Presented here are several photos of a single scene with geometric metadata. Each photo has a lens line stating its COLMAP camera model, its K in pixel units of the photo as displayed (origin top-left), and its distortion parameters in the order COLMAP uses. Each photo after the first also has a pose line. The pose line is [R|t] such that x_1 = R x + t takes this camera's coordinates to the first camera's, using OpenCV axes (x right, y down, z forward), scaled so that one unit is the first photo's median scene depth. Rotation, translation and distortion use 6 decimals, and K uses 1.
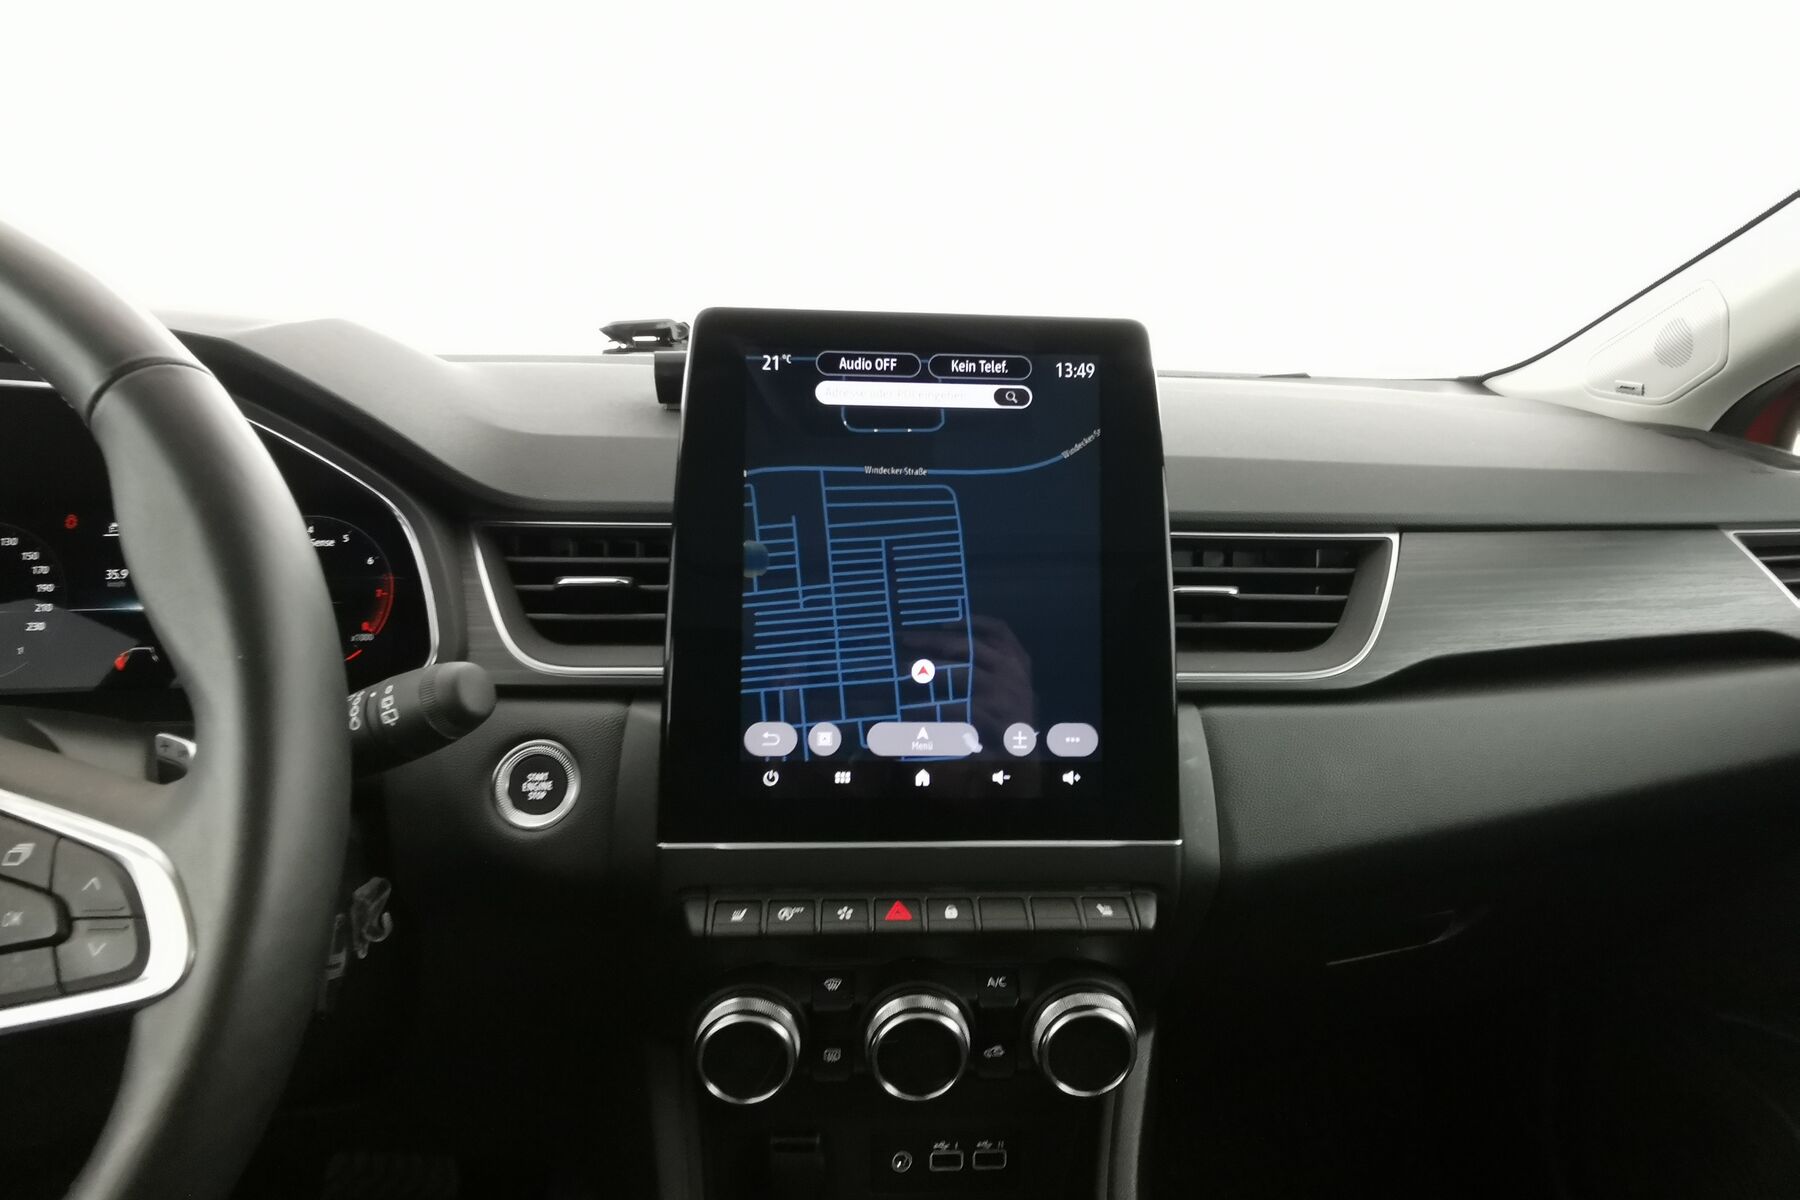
lens RADIAL K [[1049.4, 0, 909.2], [0, 1049.4, 594.9], [0, 0, 1]] dist [-0.000357, -0.037279]
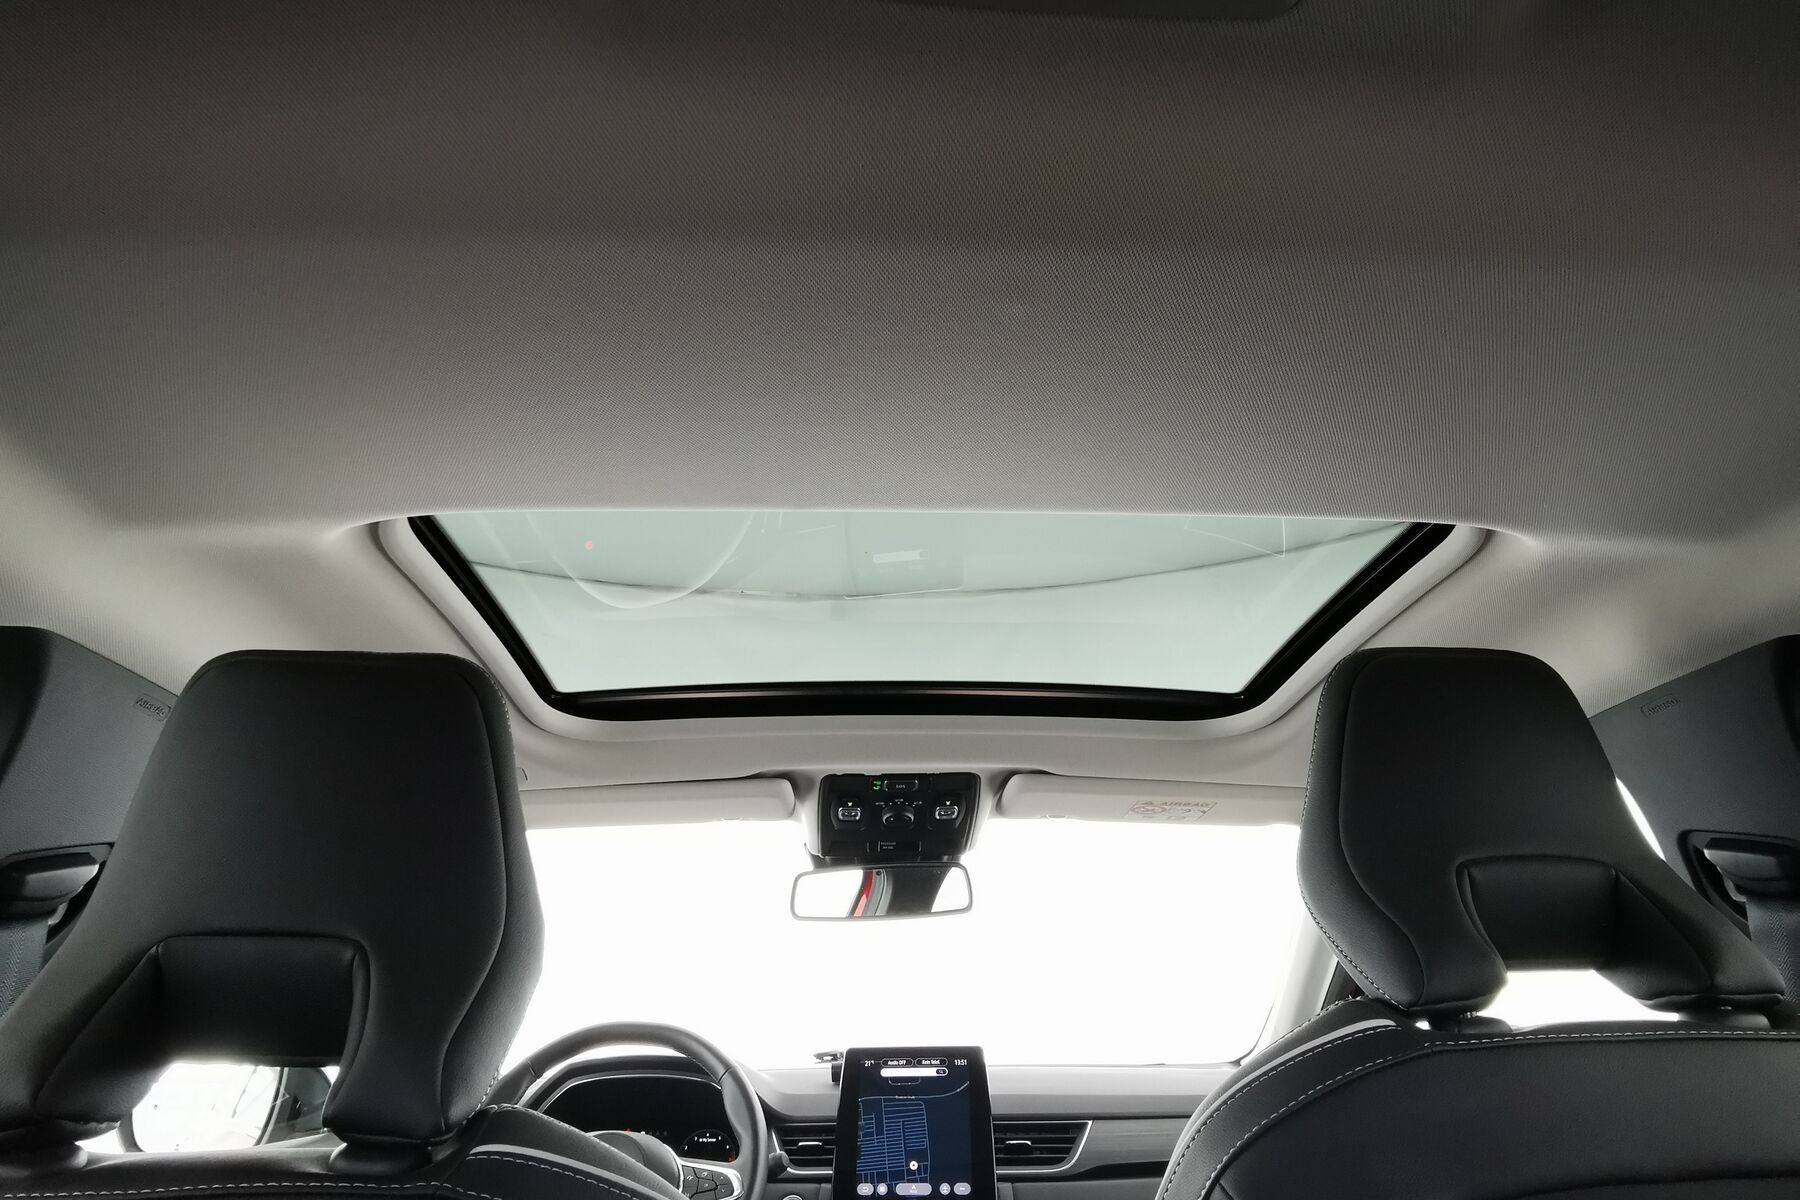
lens RADIAL K [[1049.4, 0, 893.4], [0, 1049.4, 583.7], [0, 0, 1]] dist [-0.000357, -0.037279]
pose [[0.987119, -0.099289, -0.125447, 0.507168], [0.001265, 0.788938, -0.614471, 0.607672], [0.159980, 0.606398, 0.778902, -2.449090]]
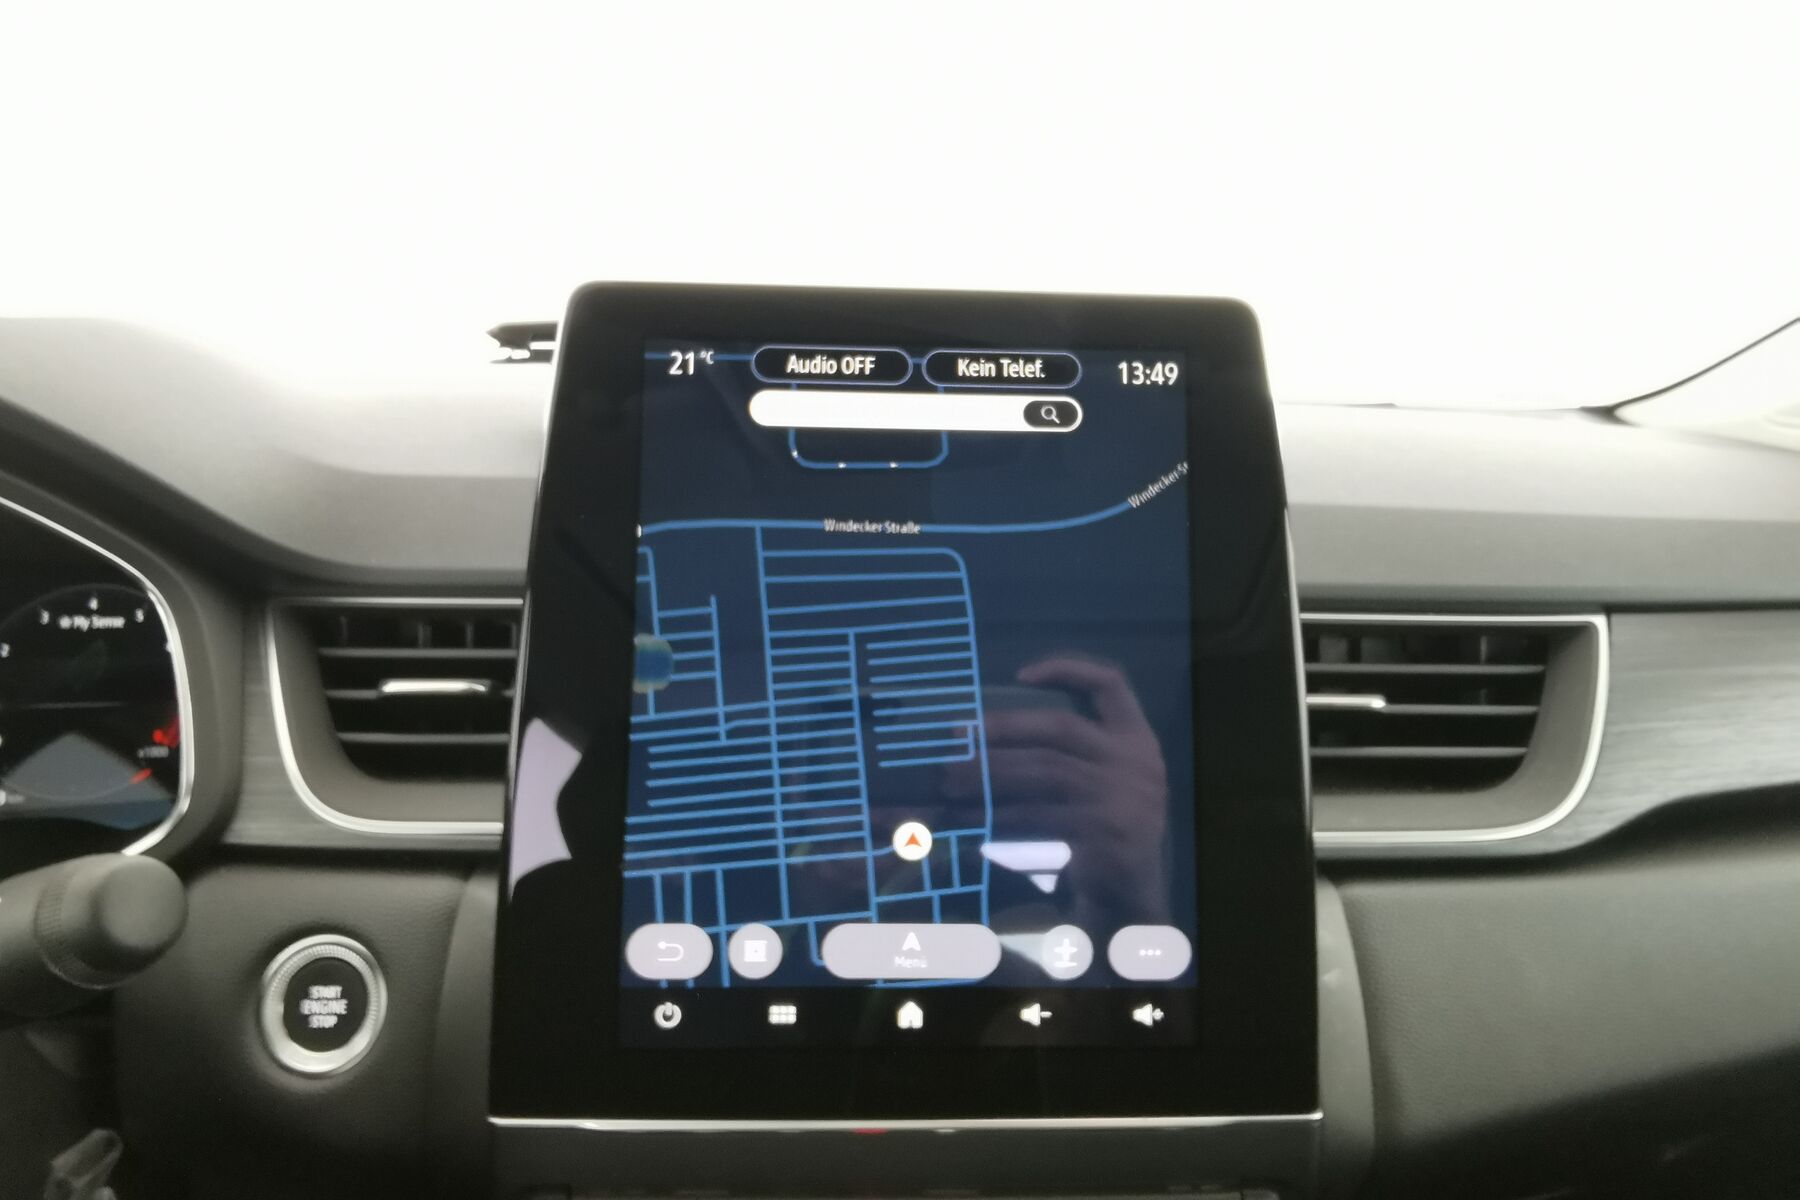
lens RADIAL K [[1049.4, 0, 902.2], [0, 1049.4, 594.1], [0, 0, 1]] dist [-0.000357, -0.037279]
pose [[0.999675, 0.002028, -0.025410, 0.022254], [-0.003160, 0.999000, -0.044589, -0.047194], [0.025294, 0.044655, 0.998682, 0.349391]]
